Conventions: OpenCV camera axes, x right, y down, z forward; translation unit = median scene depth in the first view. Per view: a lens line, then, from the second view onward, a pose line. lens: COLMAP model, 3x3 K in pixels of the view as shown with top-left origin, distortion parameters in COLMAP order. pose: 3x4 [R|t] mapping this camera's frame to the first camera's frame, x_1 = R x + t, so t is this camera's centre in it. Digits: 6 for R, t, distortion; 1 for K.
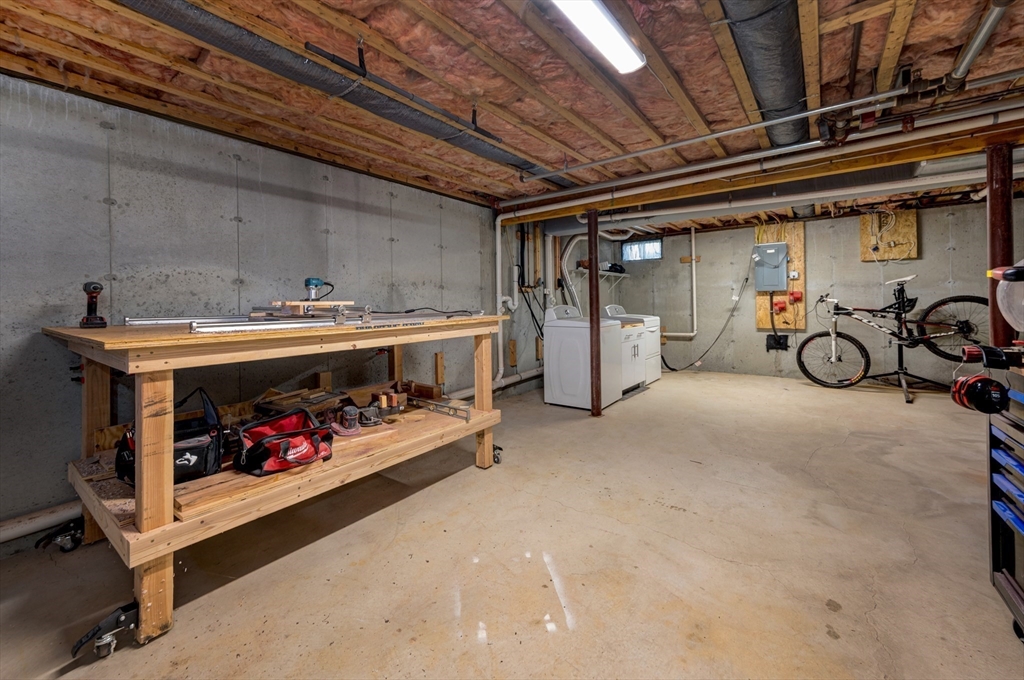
lens RADIAL K [[415.5, 0, 511.9], [0, 415.5, 299.9], [0, 0, 1]] dist [0.000105, -0.000028]
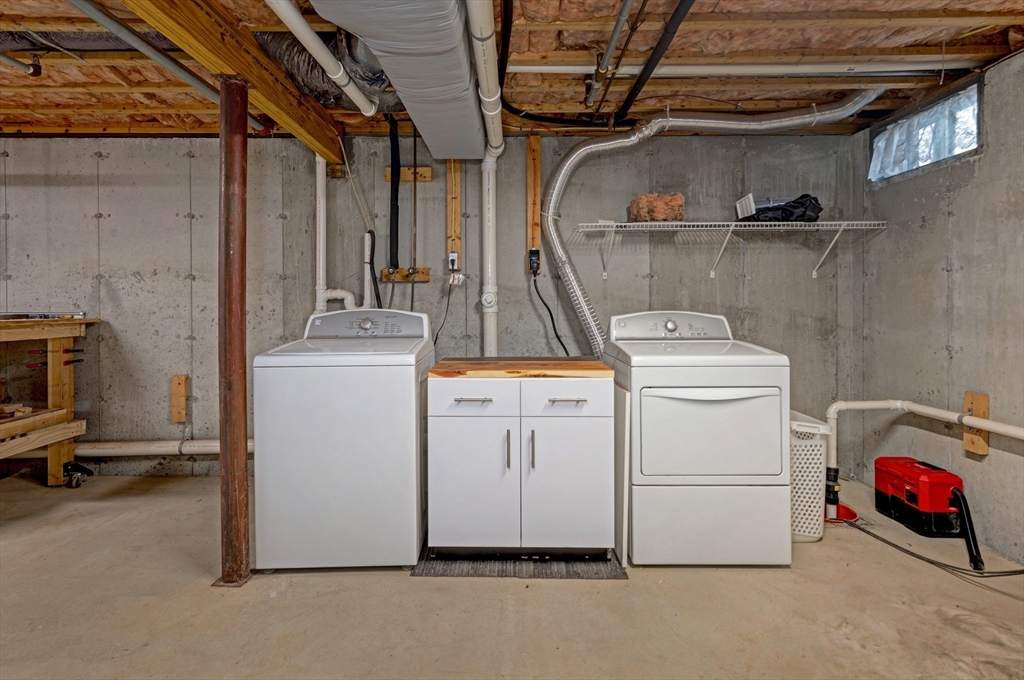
lens RADIAL K [[470.1, 0, 511.8], [0, 470.1, 301.1], [0, 0, 1]] dist [0.000734, 0.000091]
pose [[0.596974, 0.013421, -0.802148, 0.809631], [-0.000529, 0.999866, 0.016336, -0.005739], [0.802260, -0.009328, 0.596902, 1.059611]]
